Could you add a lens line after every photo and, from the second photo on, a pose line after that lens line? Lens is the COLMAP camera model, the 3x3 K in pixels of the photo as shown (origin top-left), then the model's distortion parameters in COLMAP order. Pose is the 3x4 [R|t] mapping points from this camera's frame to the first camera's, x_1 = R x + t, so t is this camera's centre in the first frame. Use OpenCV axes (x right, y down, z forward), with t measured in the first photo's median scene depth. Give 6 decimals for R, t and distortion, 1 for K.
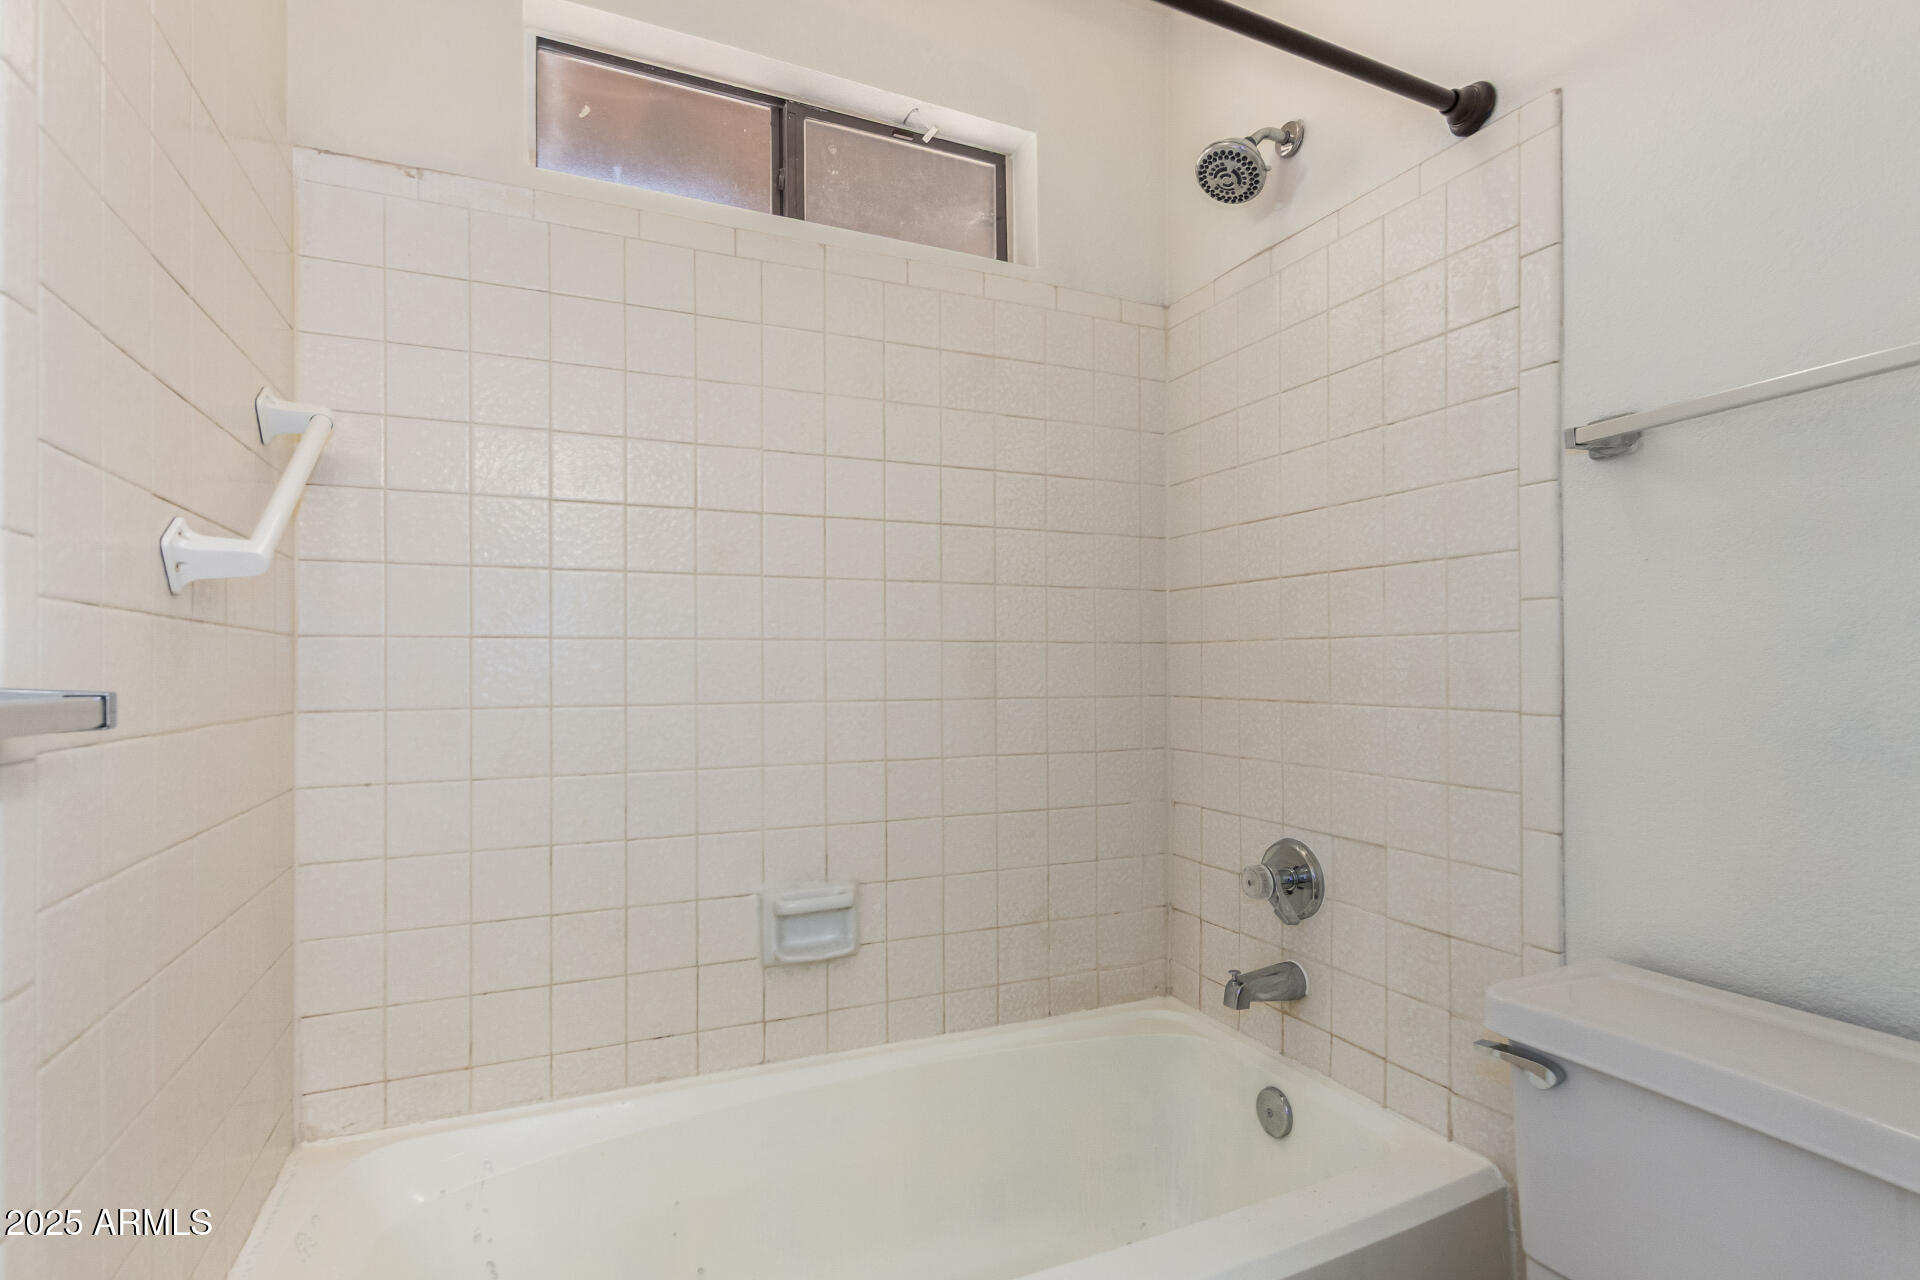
lens RADIAL K [[938.5, 0, 960.0], [0, 938.5, 651.9], [0, 0, 1]] dist [0.018284, 0.000080]
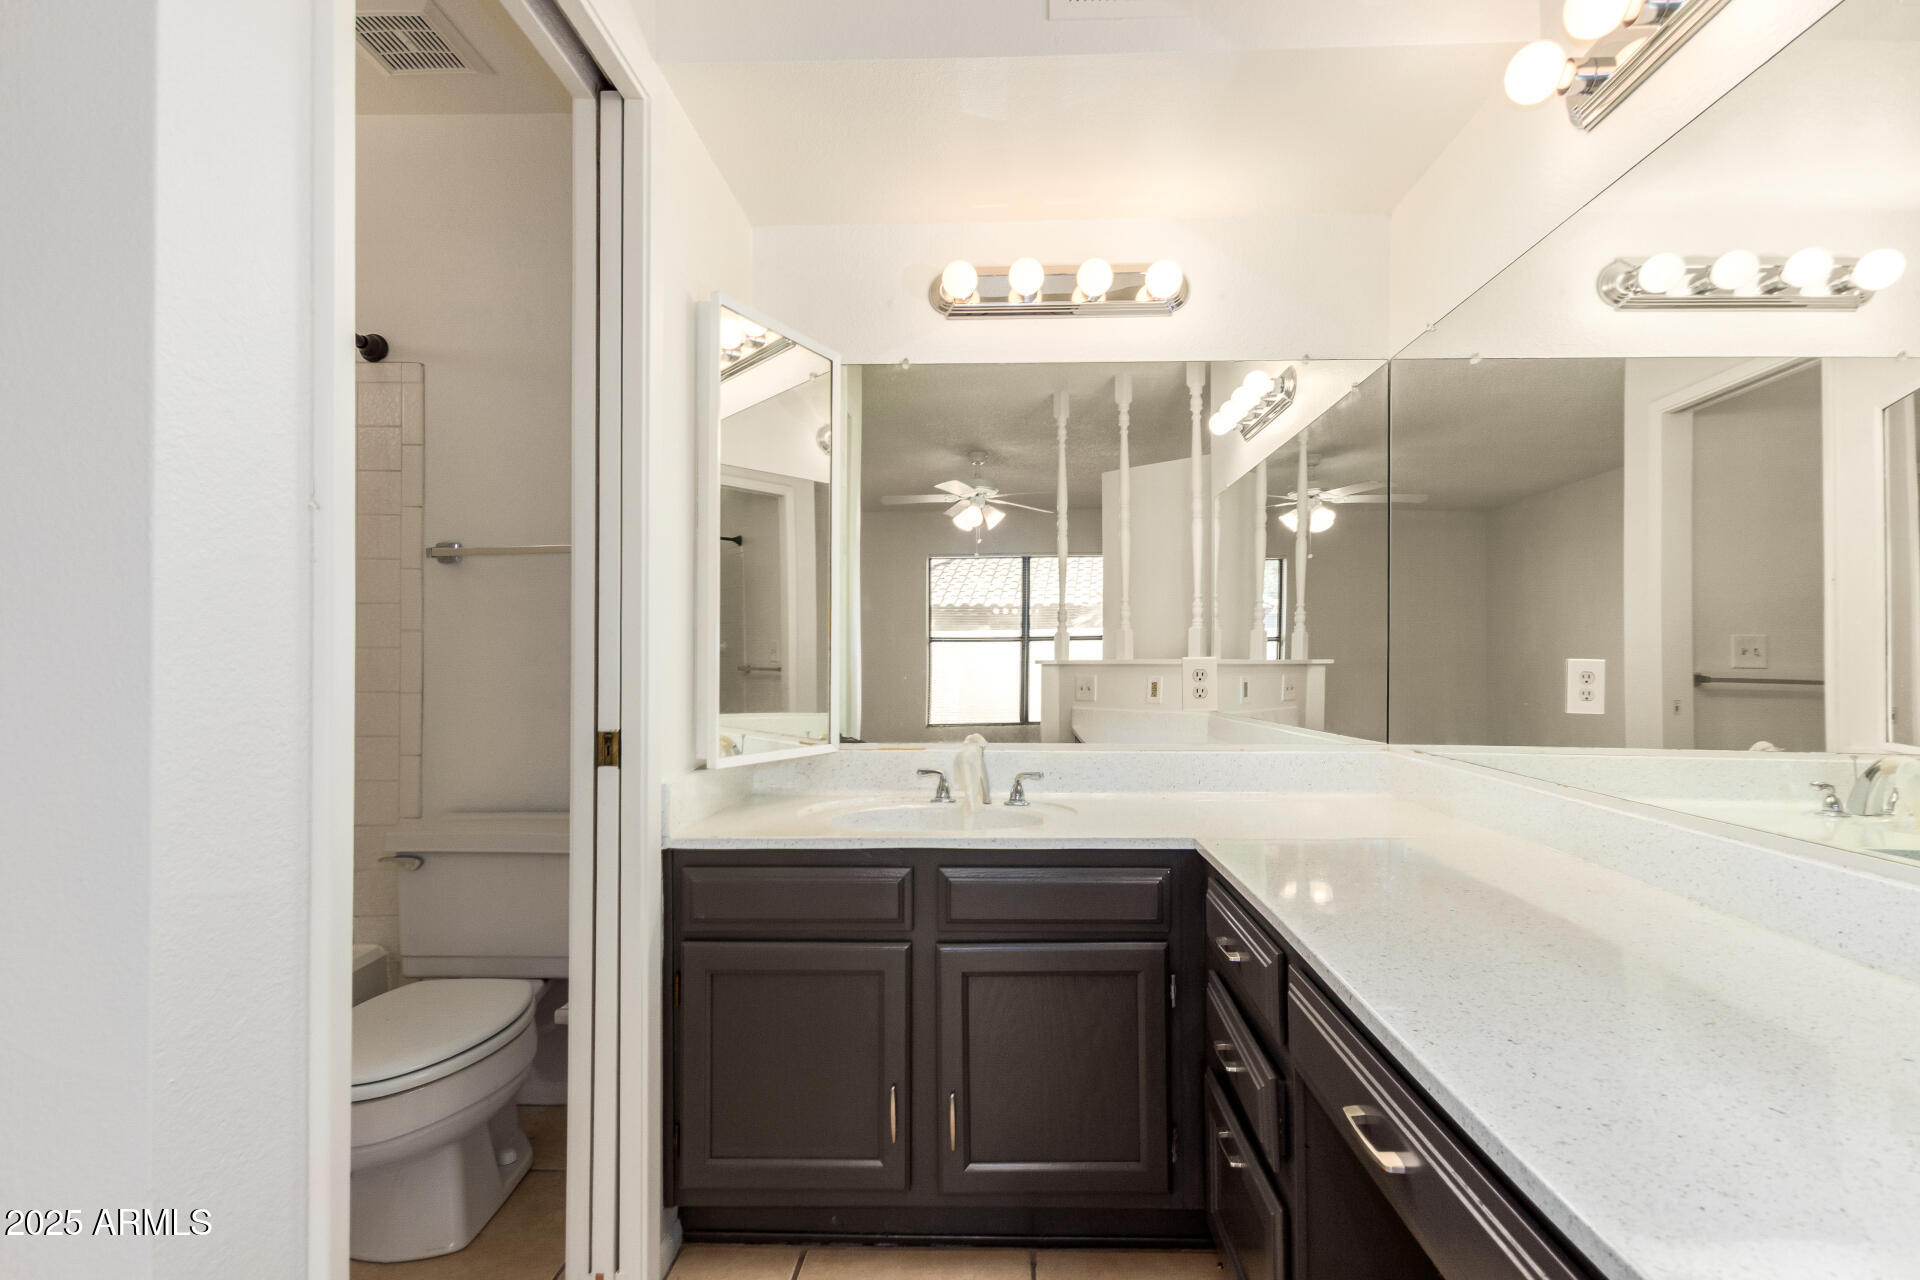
lens RADIAL K [[938.5, 0, 962.3], [0, 938.5, 646.8], [0, 0, 1]] dist [0.018284, 0.000080]
pose [[0.447408, 0.007438, 0.894299, -0.578848], [-0.012780, 0.999916, -0.001923, -0.036318], [-0.894239, -0.010568, 0.447466, -0.823745]]
